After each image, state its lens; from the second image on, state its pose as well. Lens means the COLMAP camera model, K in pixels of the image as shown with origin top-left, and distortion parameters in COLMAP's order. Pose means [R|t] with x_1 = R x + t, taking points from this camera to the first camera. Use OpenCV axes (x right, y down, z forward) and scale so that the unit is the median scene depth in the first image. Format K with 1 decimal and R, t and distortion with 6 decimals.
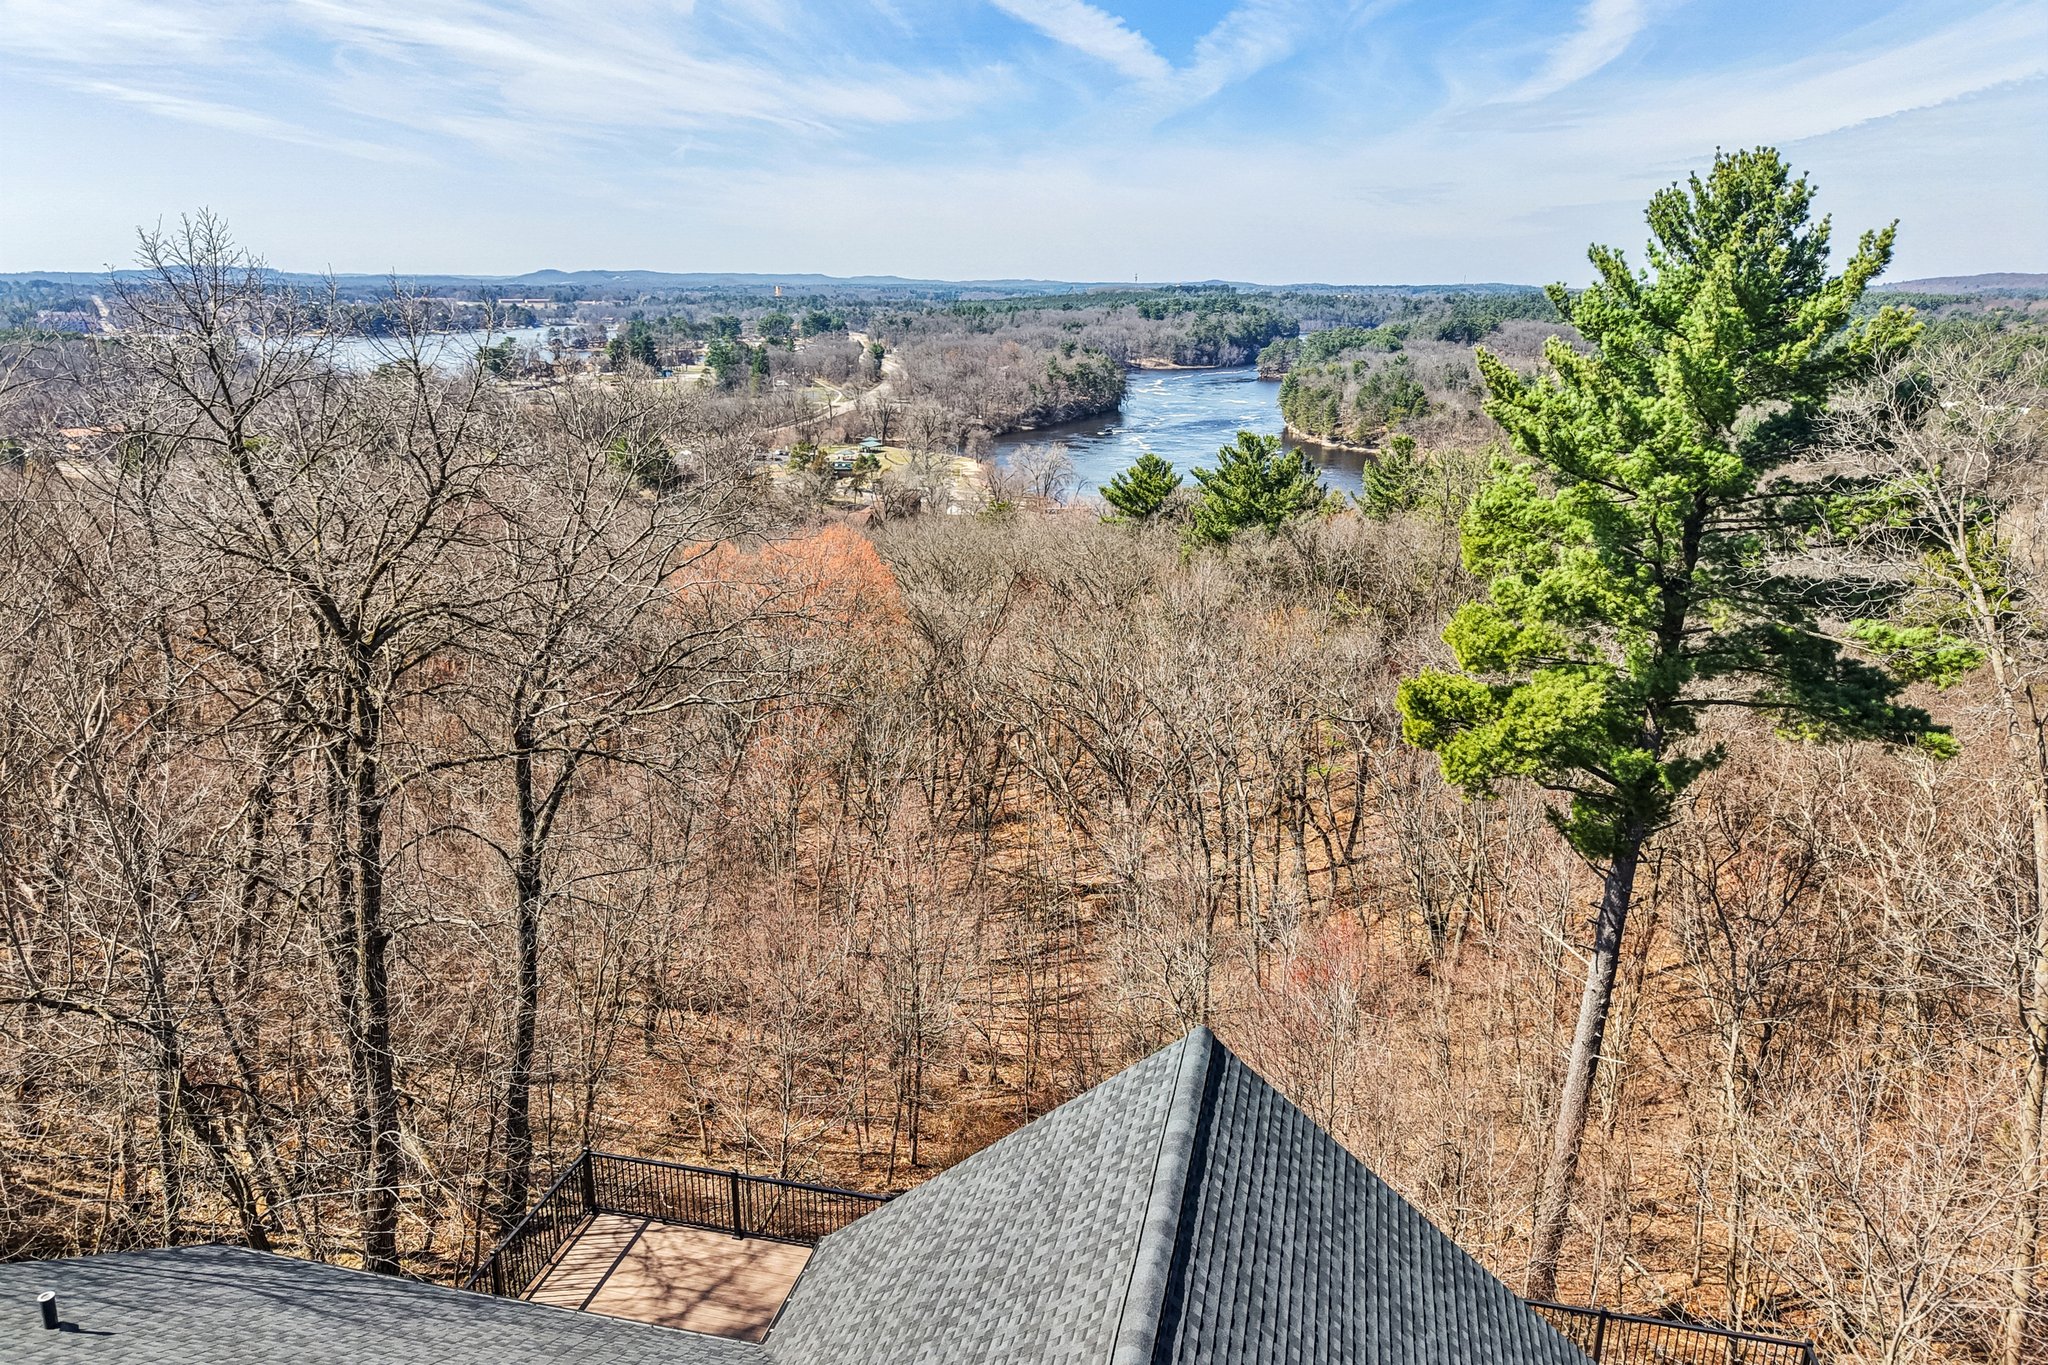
lens RADIAL K [[1388.5, 0, 1023.6], [0, 1388.5, 701.0], [0, 0, 1]] dist [0.076845, -0.103764]
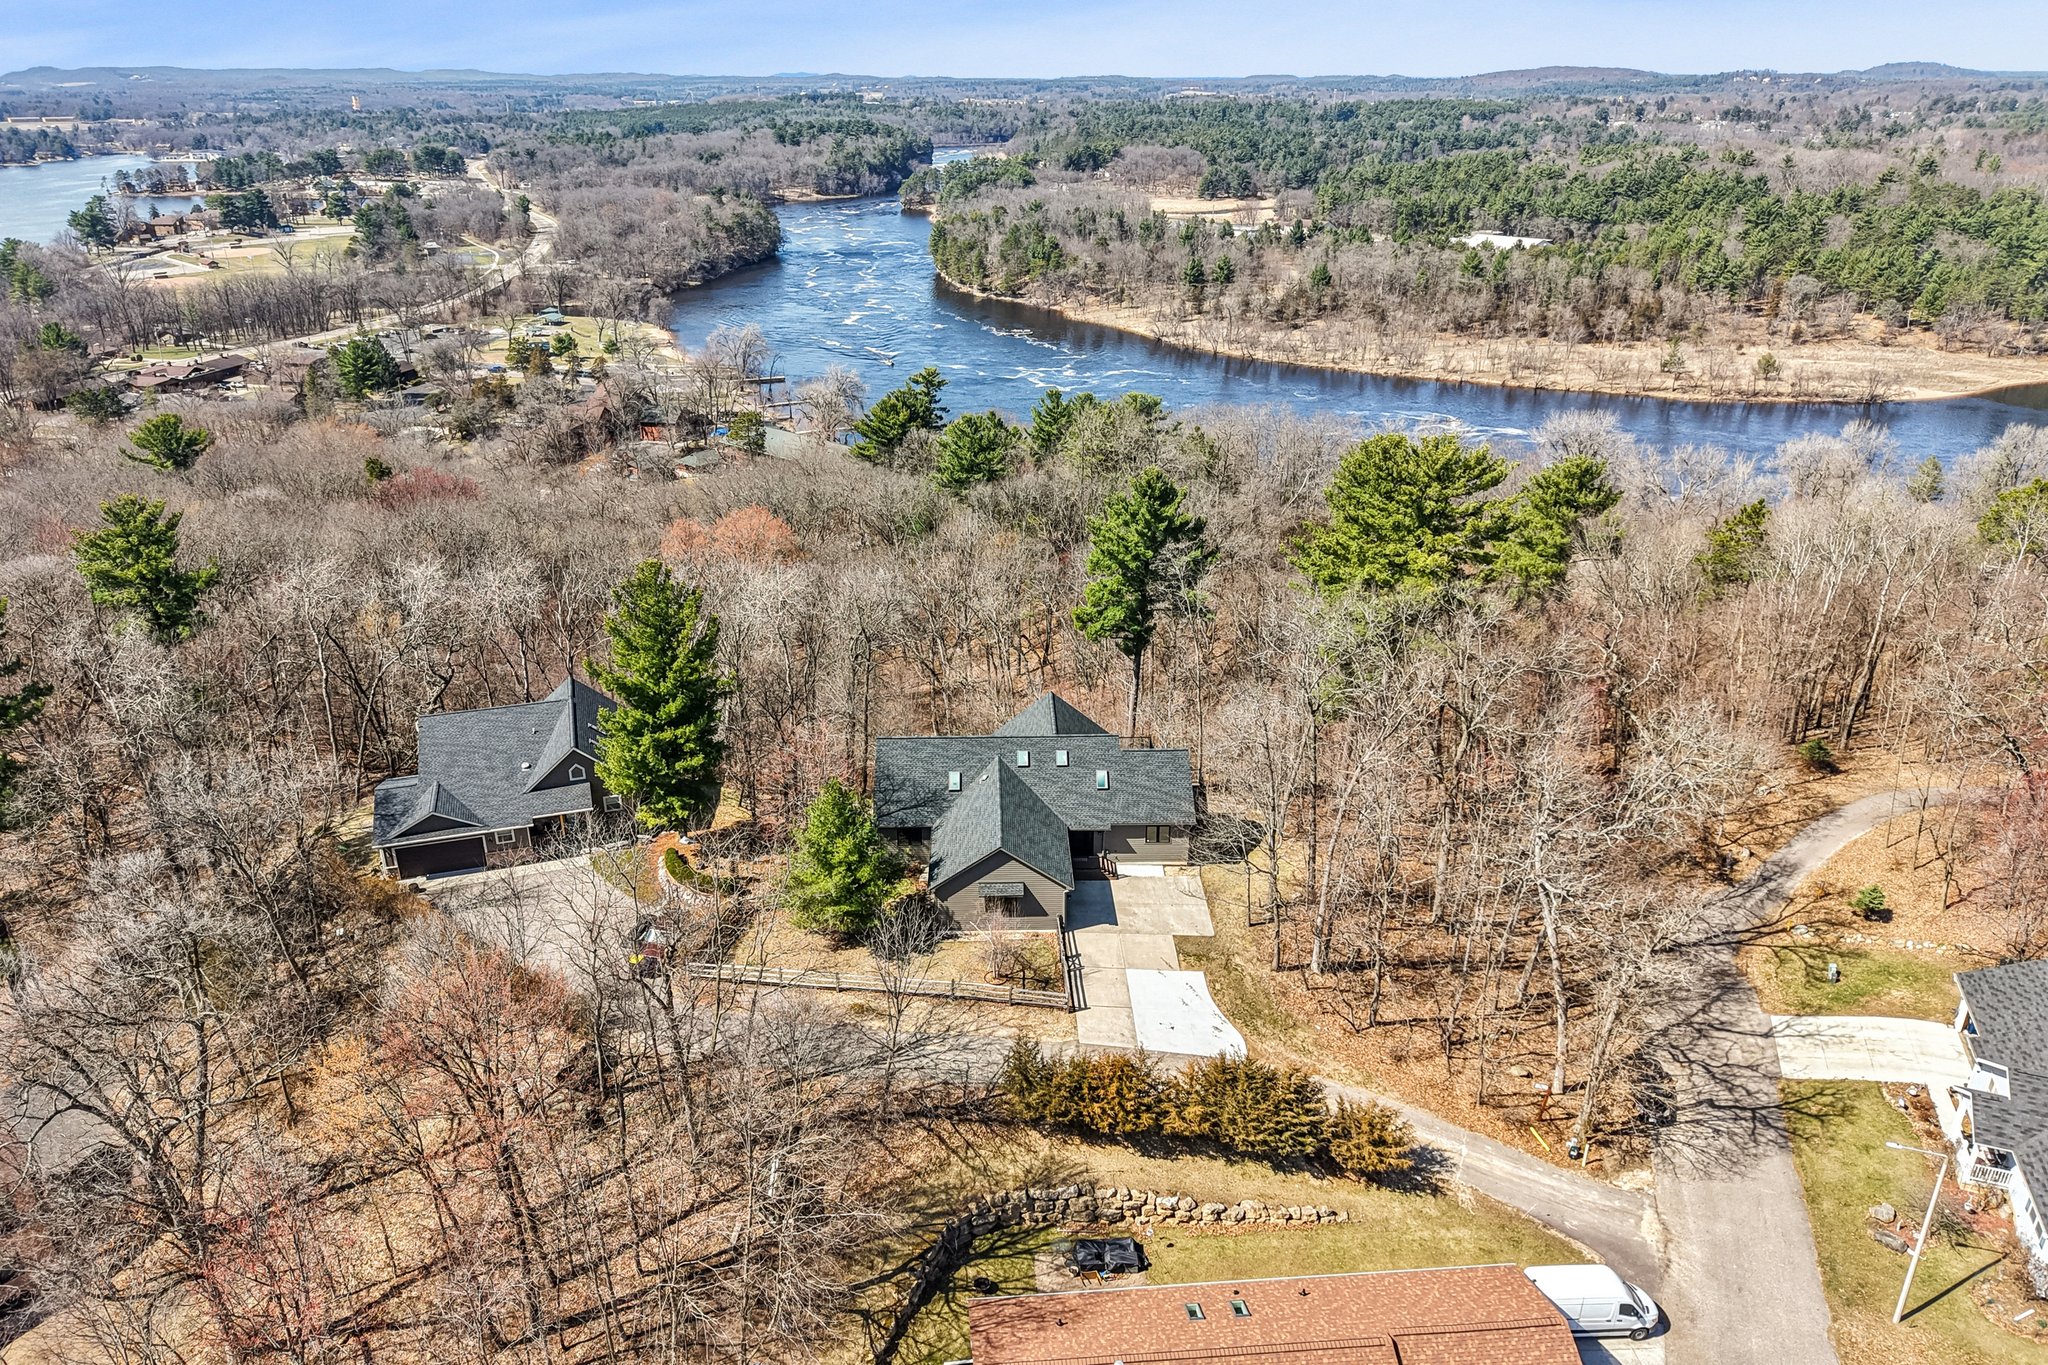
lens RADIAL K [[1422.2, 0, 1024.0], [0, 1422.2, 682.5], [0, 0, 1]] dist [0.005104, -0.006450]
pose [[0.968155, -0.106296, 0.226663, -0.023629], [0.079717, 0.989153, 0.123373, -0.009995], [-0.237319, -0.101376, 0.966128, -0.084733]]
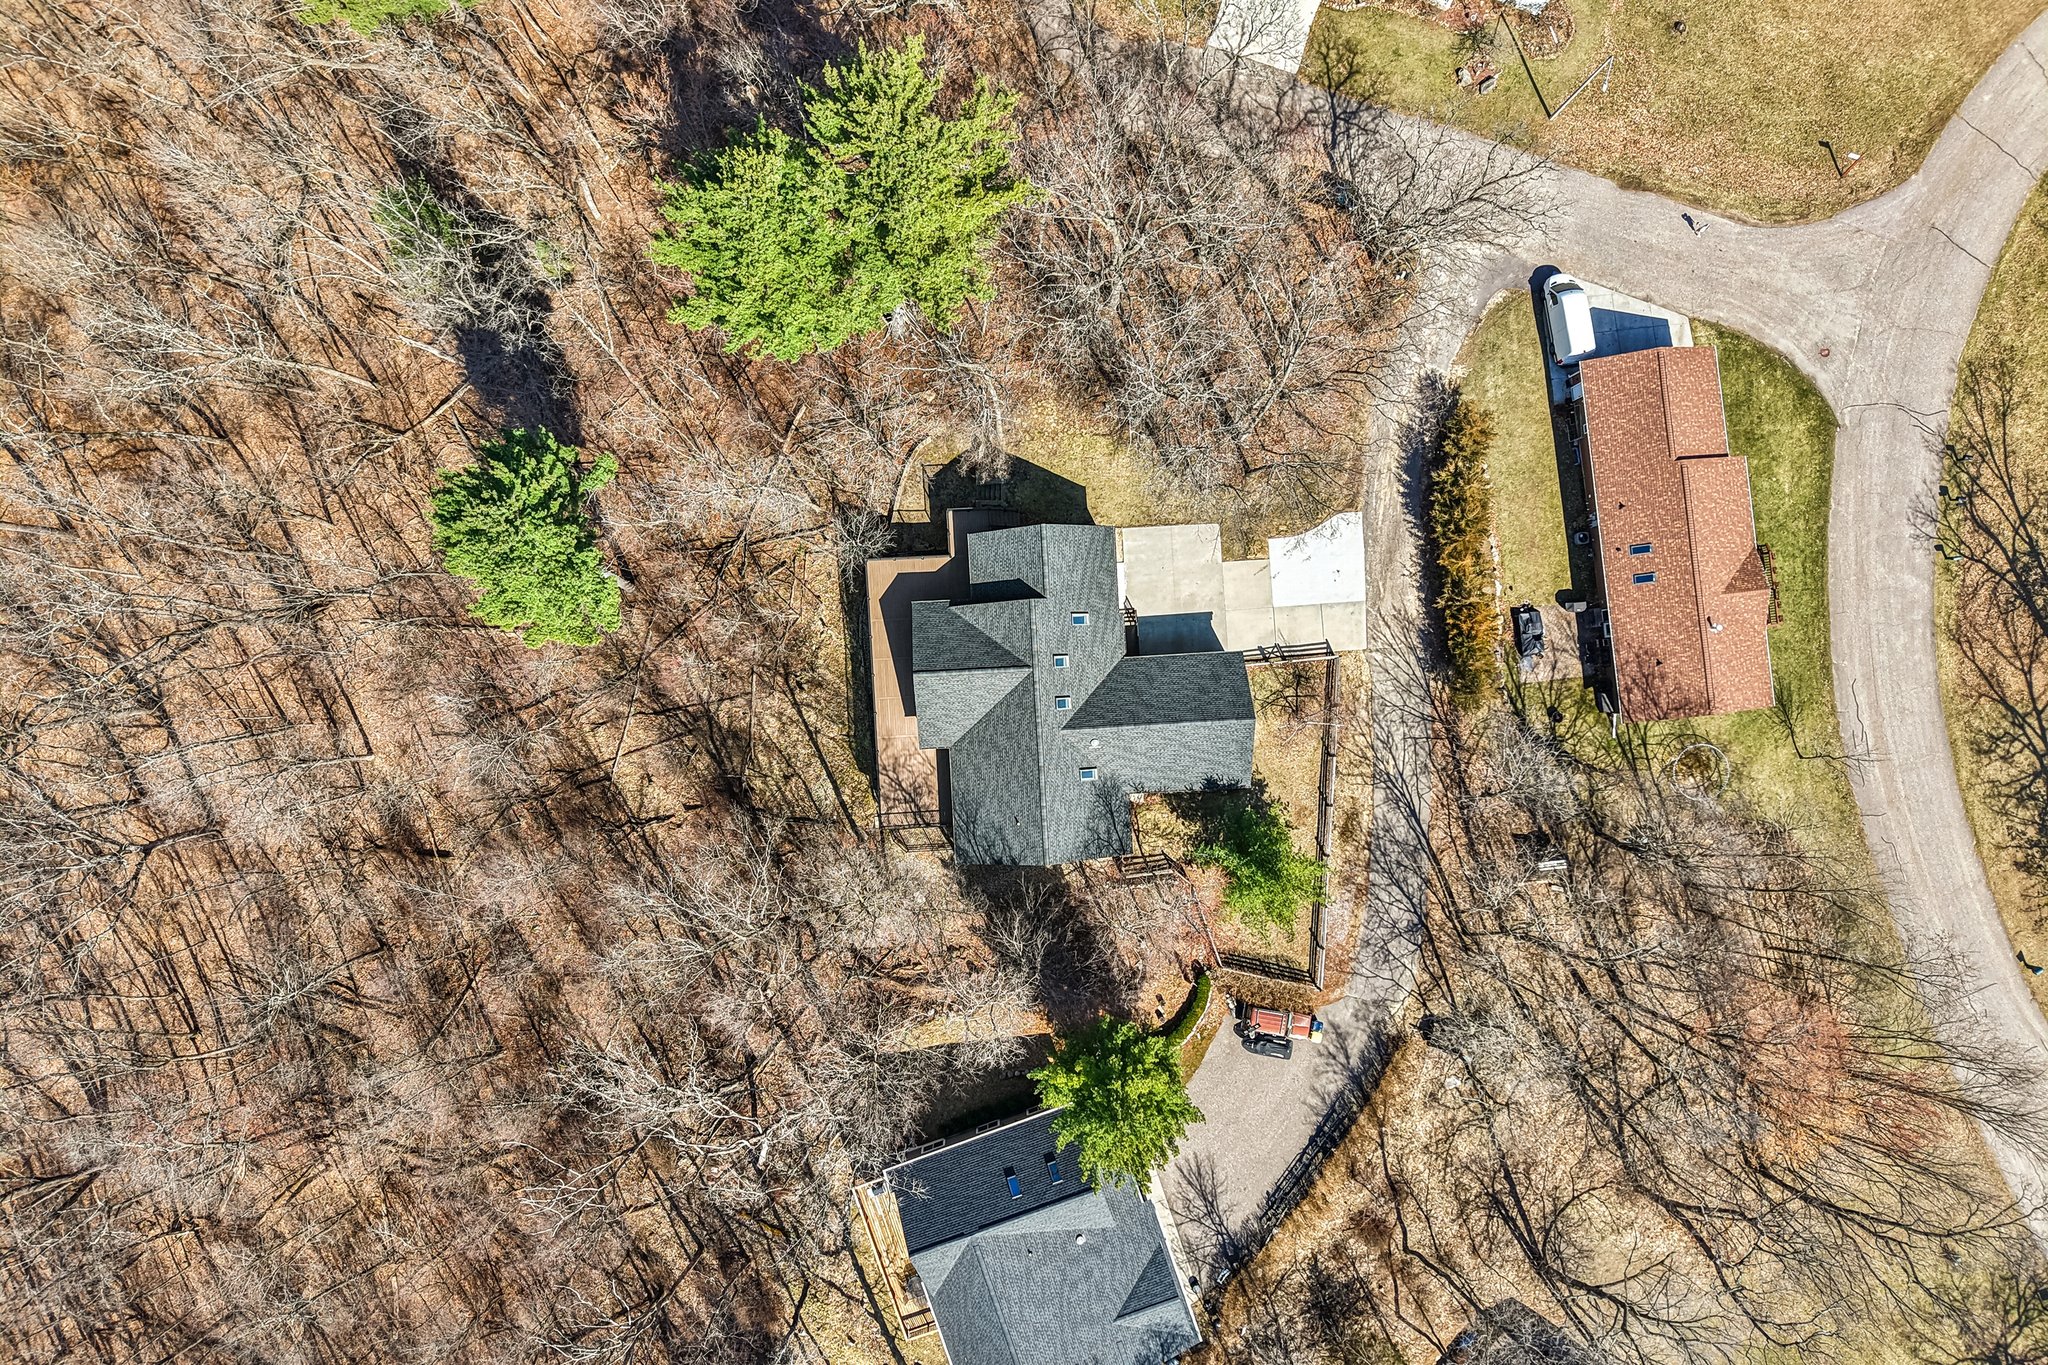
lens RADIAL K [[1422.7, 0, 1021.3], [0, 1422.7, 698.5], [0, 0, 1]] dist [0.011112, -0.007930]
pose [[-0.280260, -0.959923, 0.001531, -0.001476], [0.244509, -0.069845, 0.967128, -0.080149], [-0.928262, 0.271421, 0.254285, -0.012311]]
